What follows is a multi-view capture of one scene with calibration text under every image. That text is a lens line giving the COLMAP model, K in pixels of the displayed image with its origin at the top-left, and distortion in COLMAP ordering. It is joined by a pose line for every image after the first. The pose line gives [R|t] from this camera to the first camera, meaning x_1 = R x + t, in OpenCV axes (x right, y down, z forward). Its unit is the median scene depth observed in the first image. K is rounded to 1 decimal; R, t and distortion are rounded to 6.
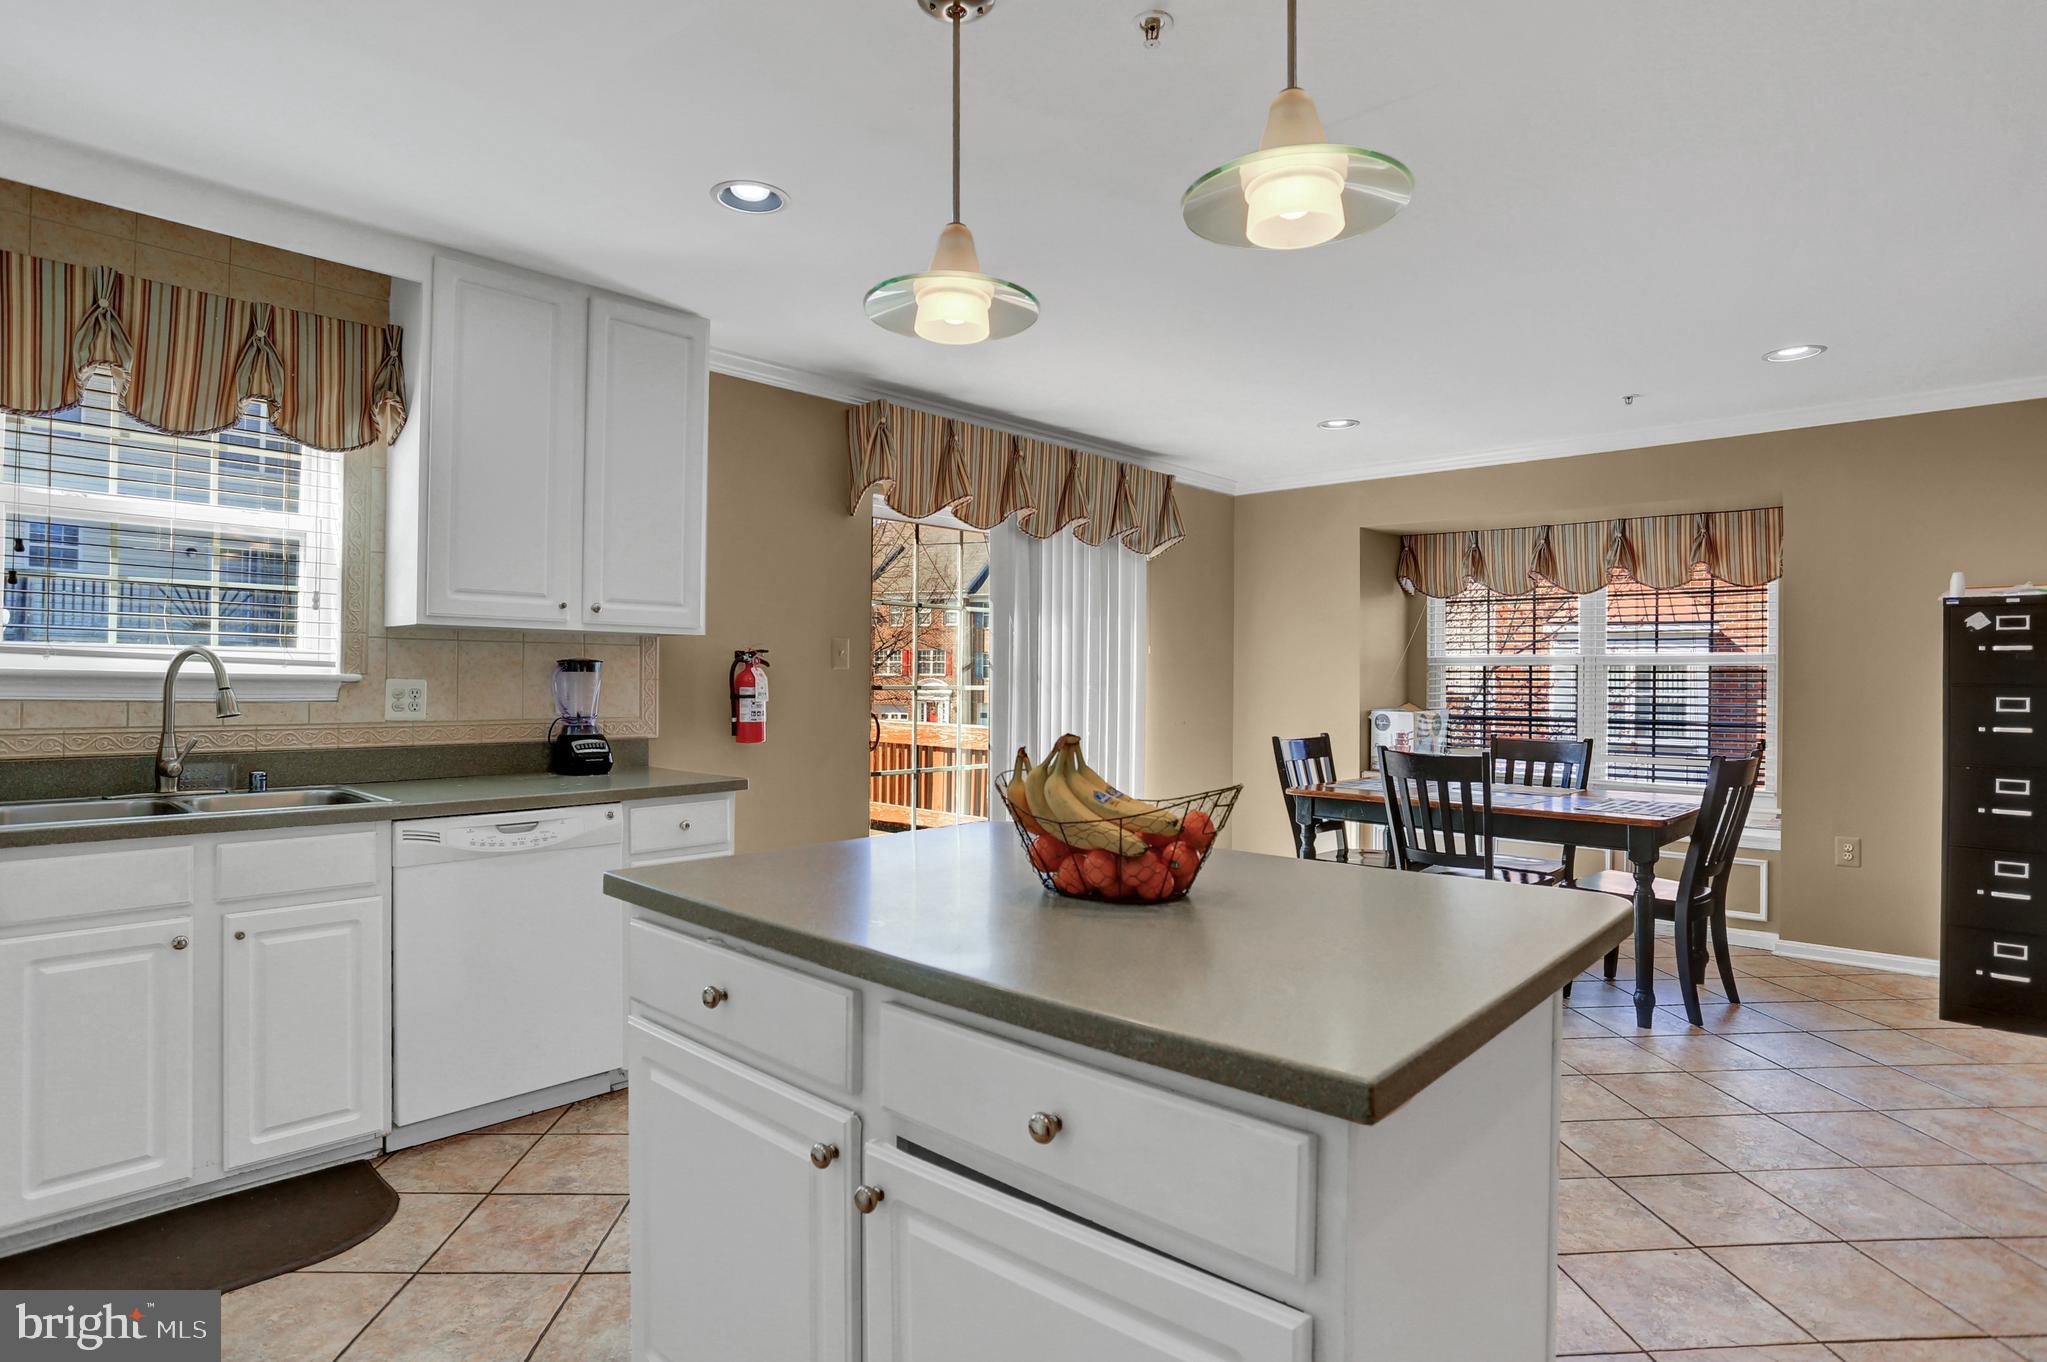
lens RADIAL K [[1104.5, 0, 1023.5], [0, 1104.5, 681.0], [0, 0, 1]] dist [-0.035676, -0.000469]
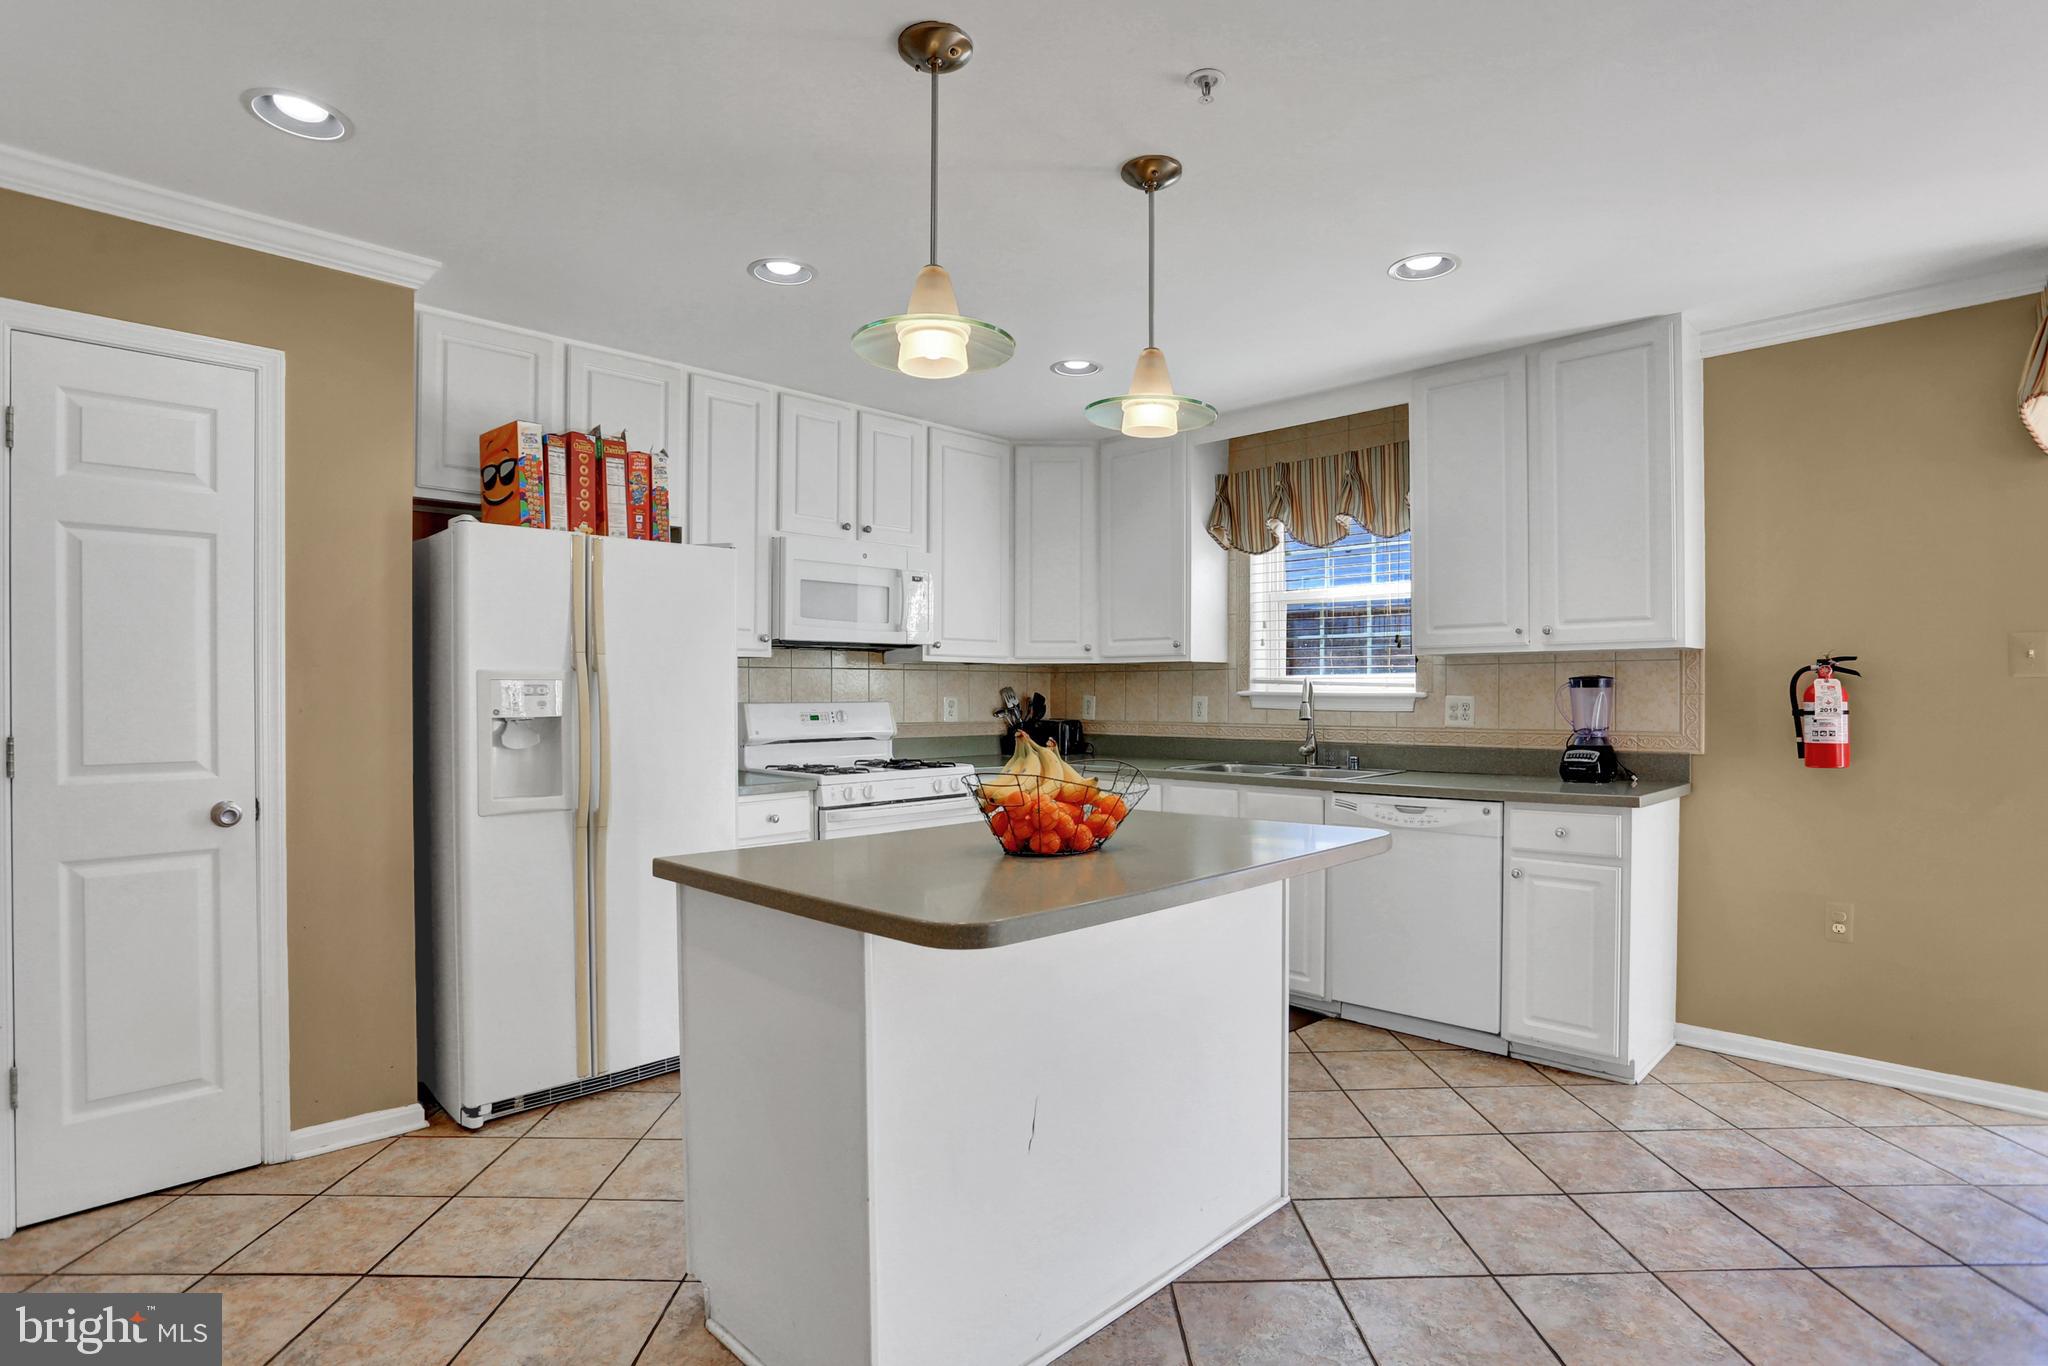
lens RADIAL K [[1054.2, 0, 1026.7], [0, 1054.2, 709.5], [0, 0, 1]] dist [-0.003061, -0.000071]
pose [[-0.026180, 0.007183, -0.999631, 0.633529], [0.004599, 0.999964, 0.007065, 0.003359], [0.999647, -0.004412, -0.026212, 0.457403]]
